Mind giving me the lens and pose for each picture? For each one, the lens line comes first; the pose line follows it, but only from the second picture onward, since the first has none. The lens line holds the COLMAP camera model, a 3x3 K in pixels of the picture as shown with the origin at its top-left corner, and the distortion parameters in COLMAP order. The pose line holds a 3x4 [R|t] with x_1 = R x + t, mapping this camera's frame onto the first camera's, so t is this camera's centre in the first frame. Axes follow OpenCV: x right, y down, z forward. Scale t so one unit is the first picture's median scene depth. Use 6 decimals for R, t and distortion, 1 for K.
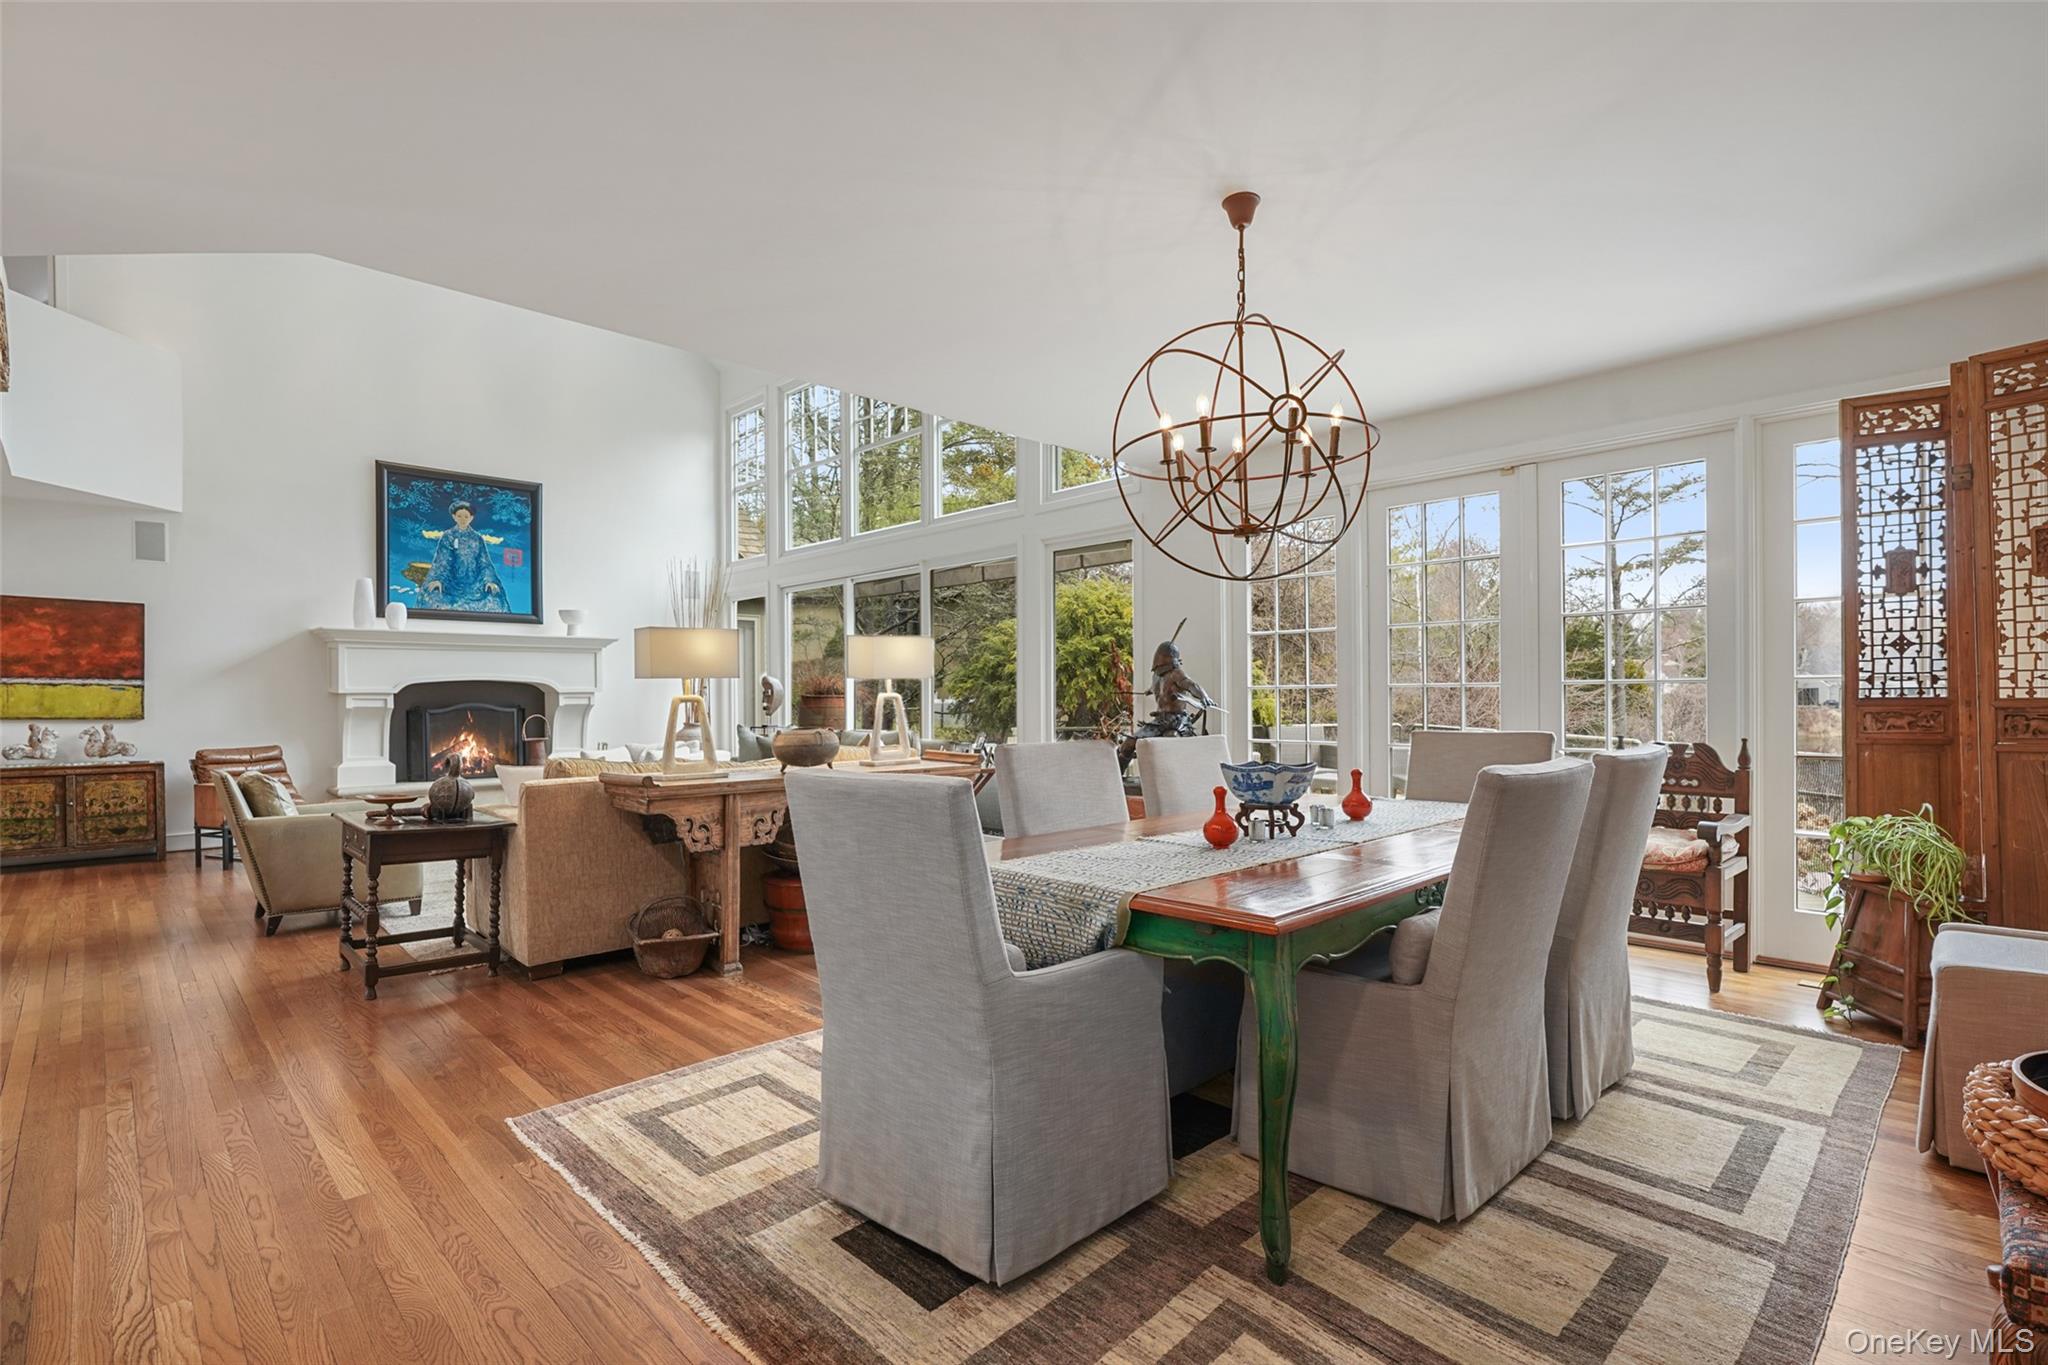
lens RADIAL K [[951.9, 0, 1028.5], [0, 951.9, 705.0], [0, 0, 1]] dist [-0.009381, 0.001163]
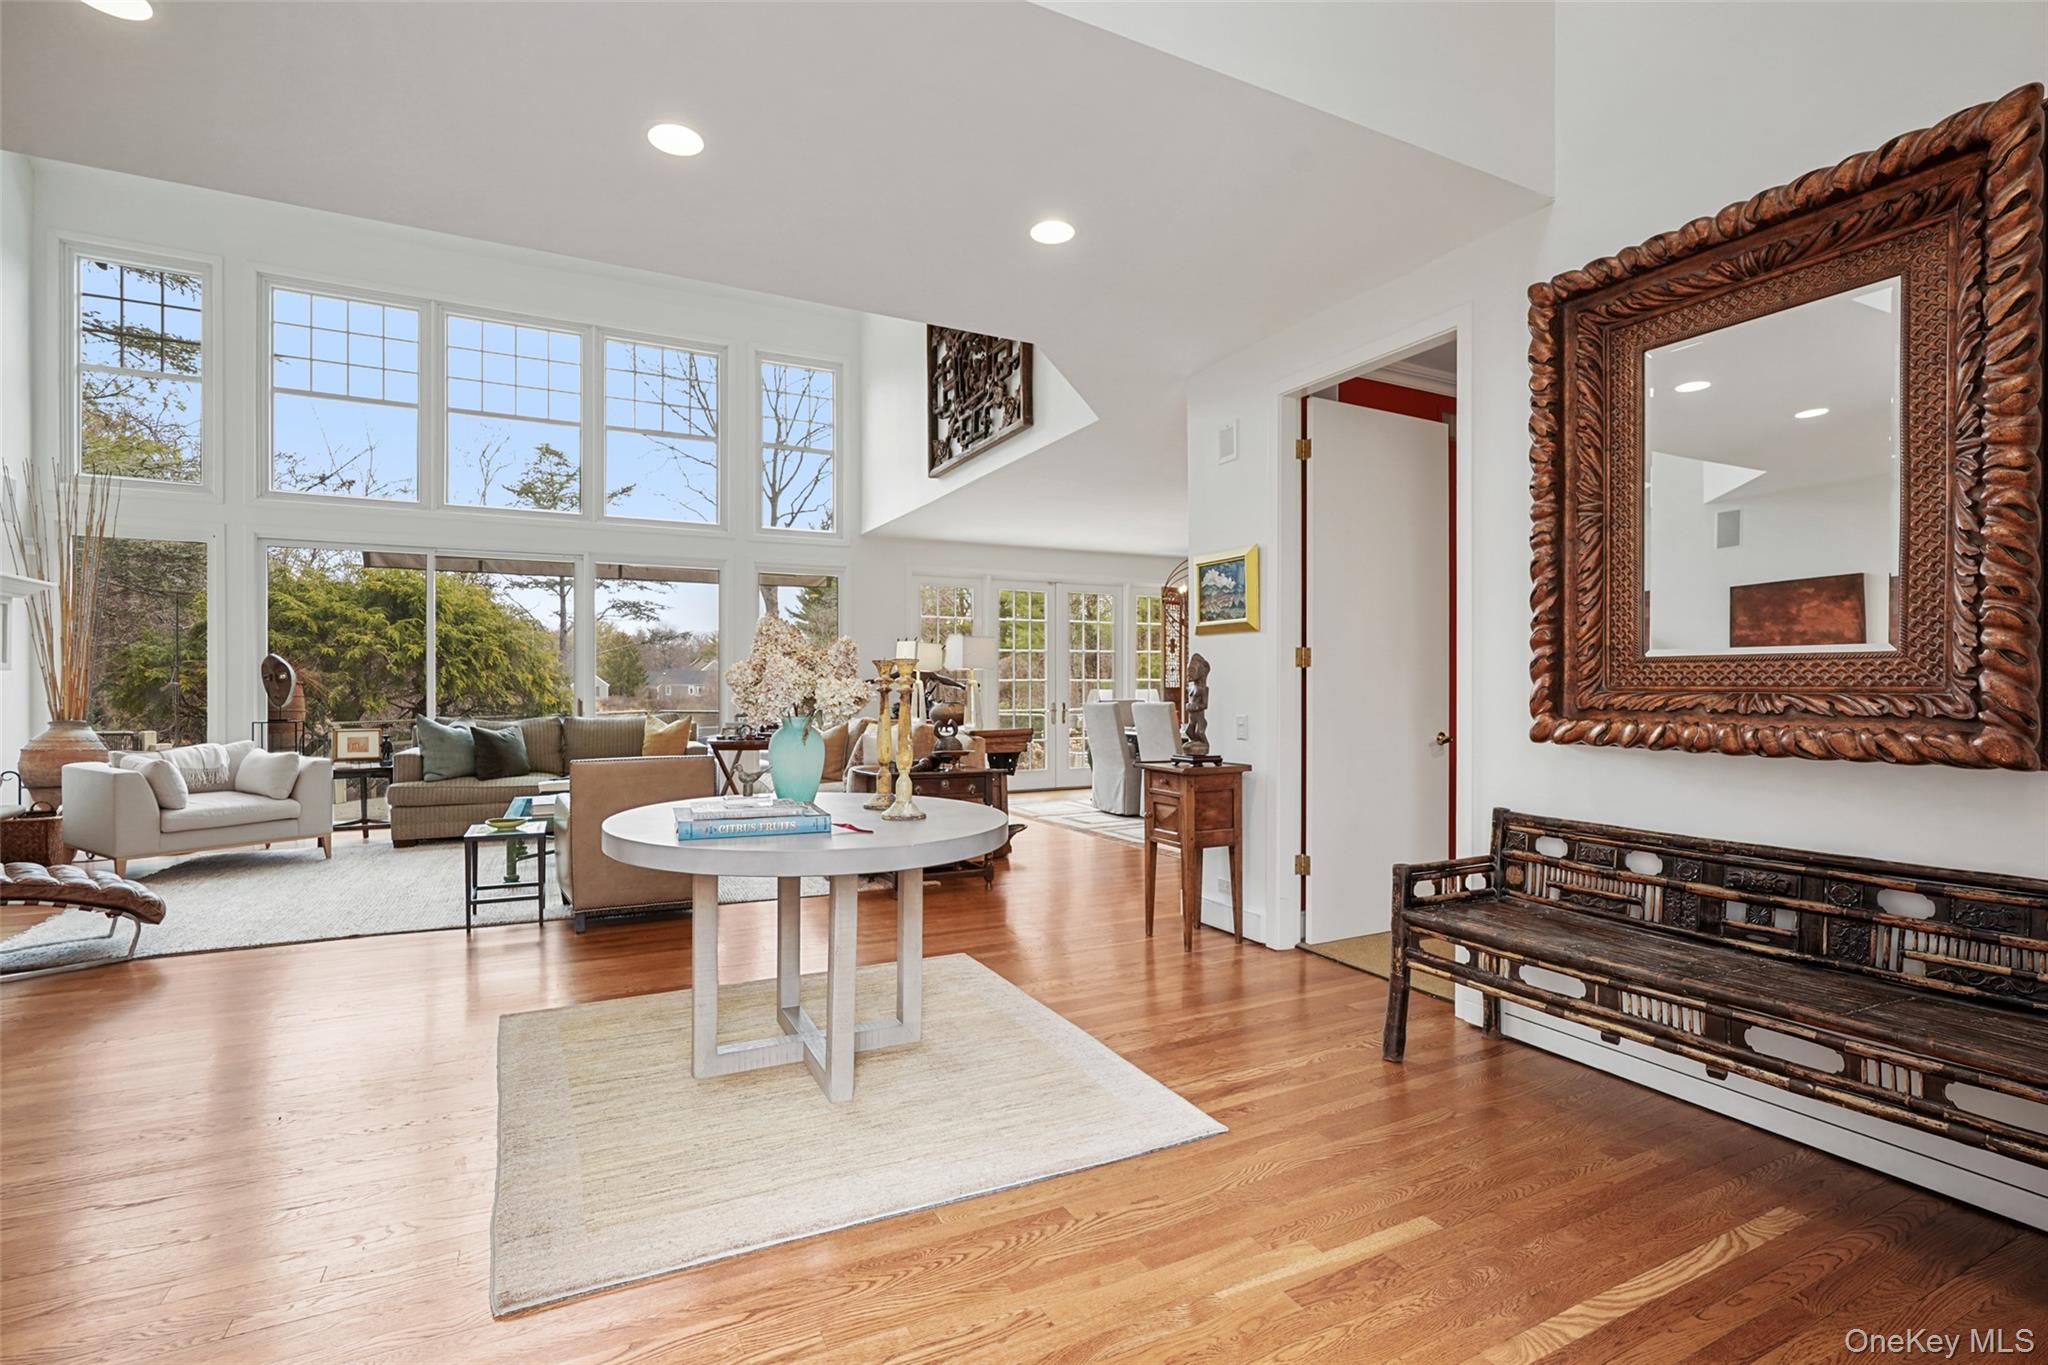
lens RADIAL K [[928.0, 0, 1023.0], [0, 928.0, 688.6], [0, 0, 1]] dist [-0.015013, 0.005234]
pose [[0.300678, 0.005125, 0.953712, -0.934540], [0.006920, 0.999948, -0.007555, 0.007427], [-0.953701, 0.008871, 0.300627, 0.245620]]
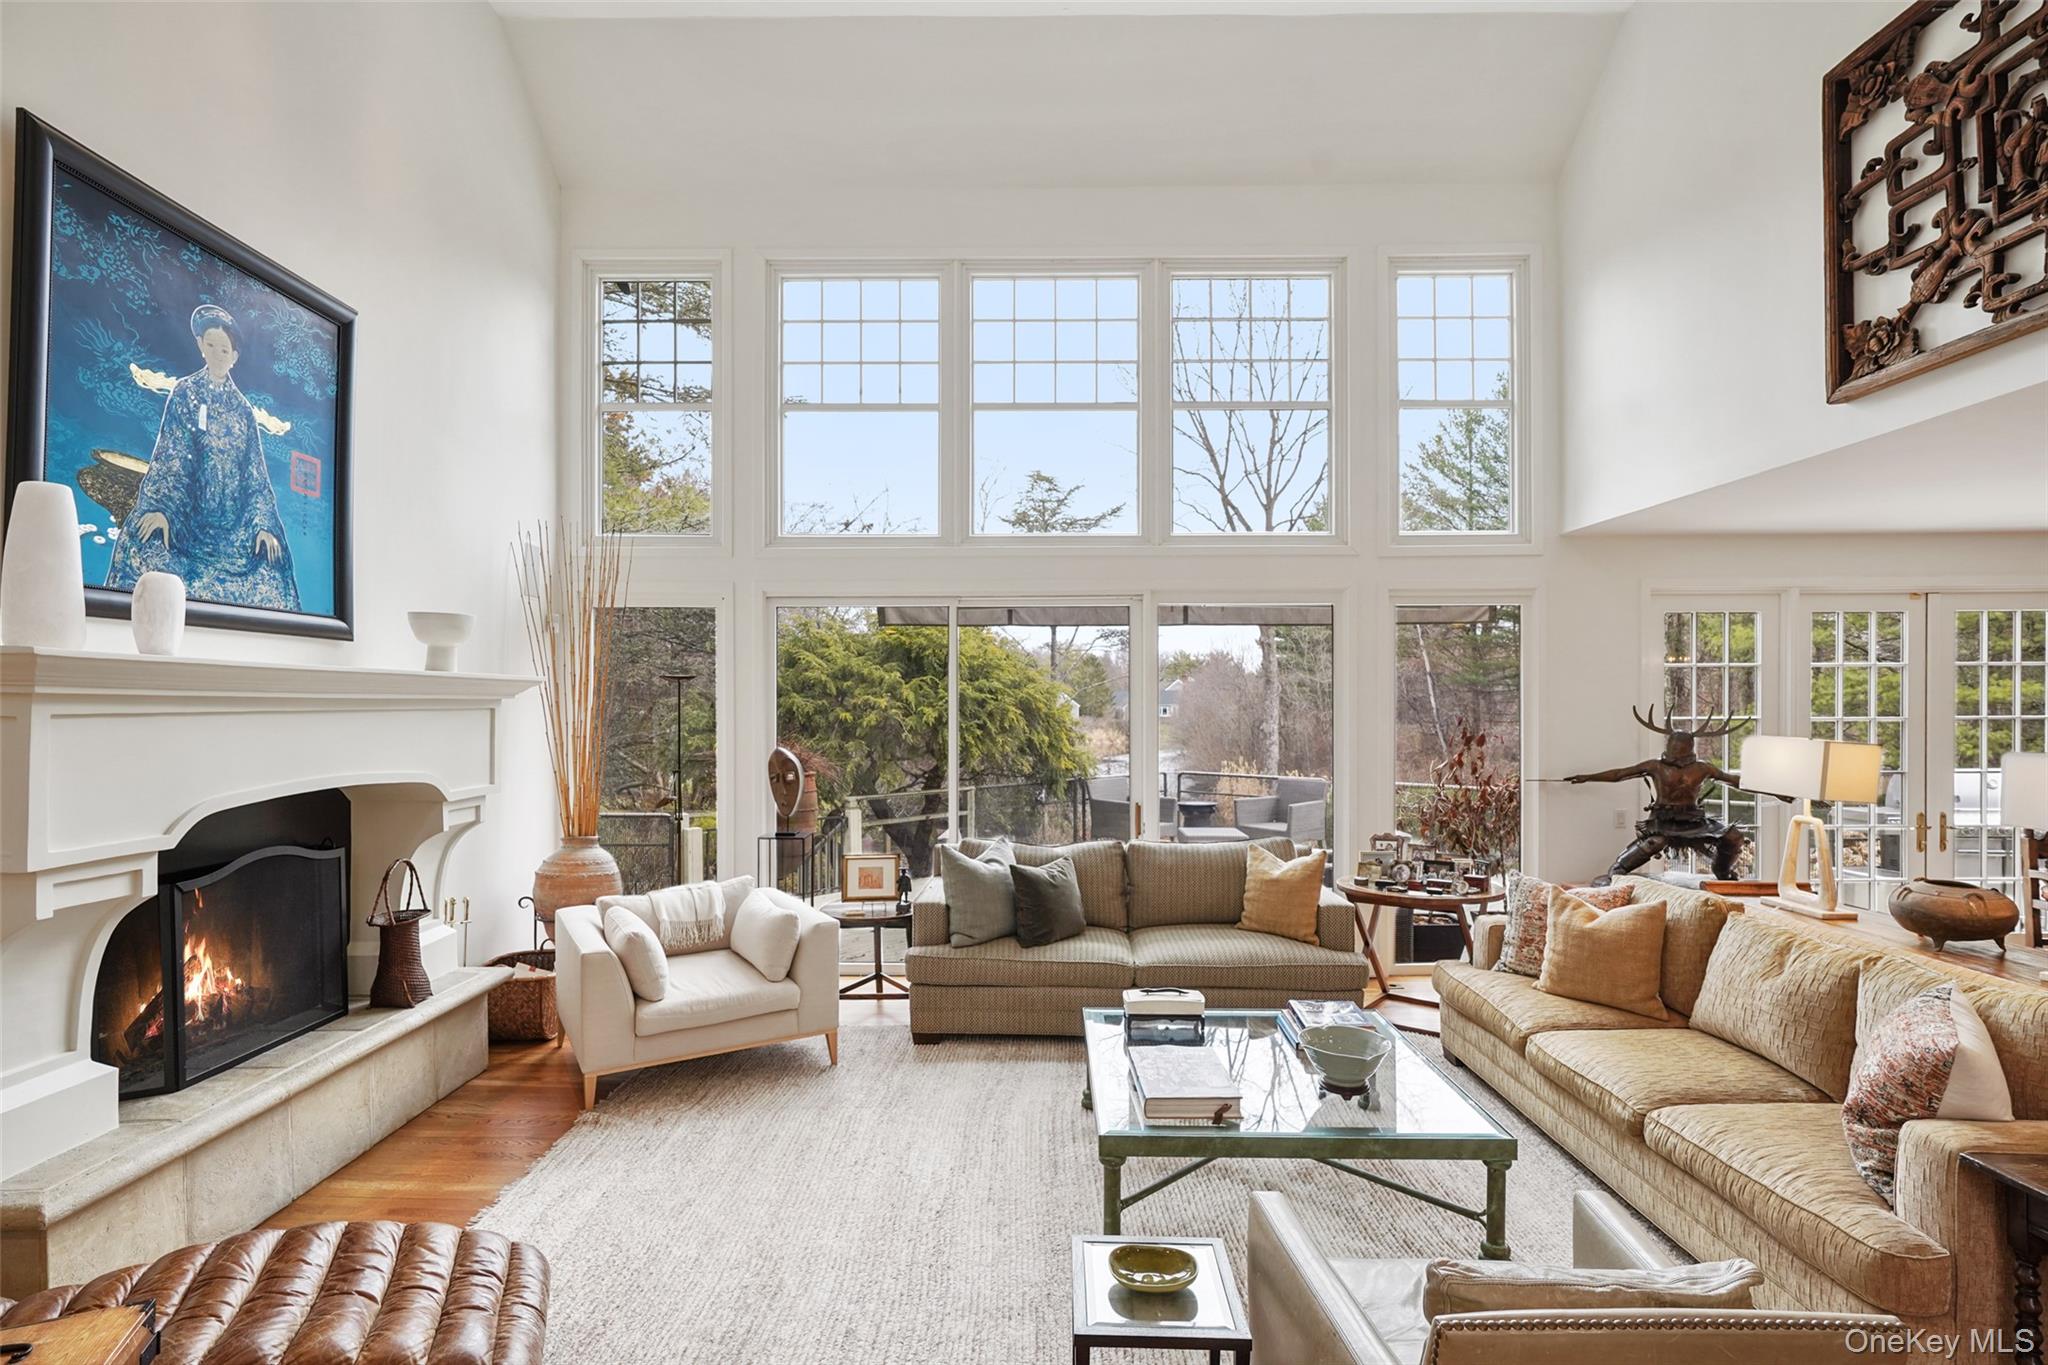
lens RADIAL K [[976.6, 0, 1017.3], [0, 976.6, 701.4], [0, 0, 1]] dist [-0.002055, 0.000341]
pose [[0.708854, 0.009930, 0.705286, -0.699911], [0.002085, 0.999867, -0.016174, -0.057717], [-0.705353, 0.012936, 0.708739, 0.553819]]
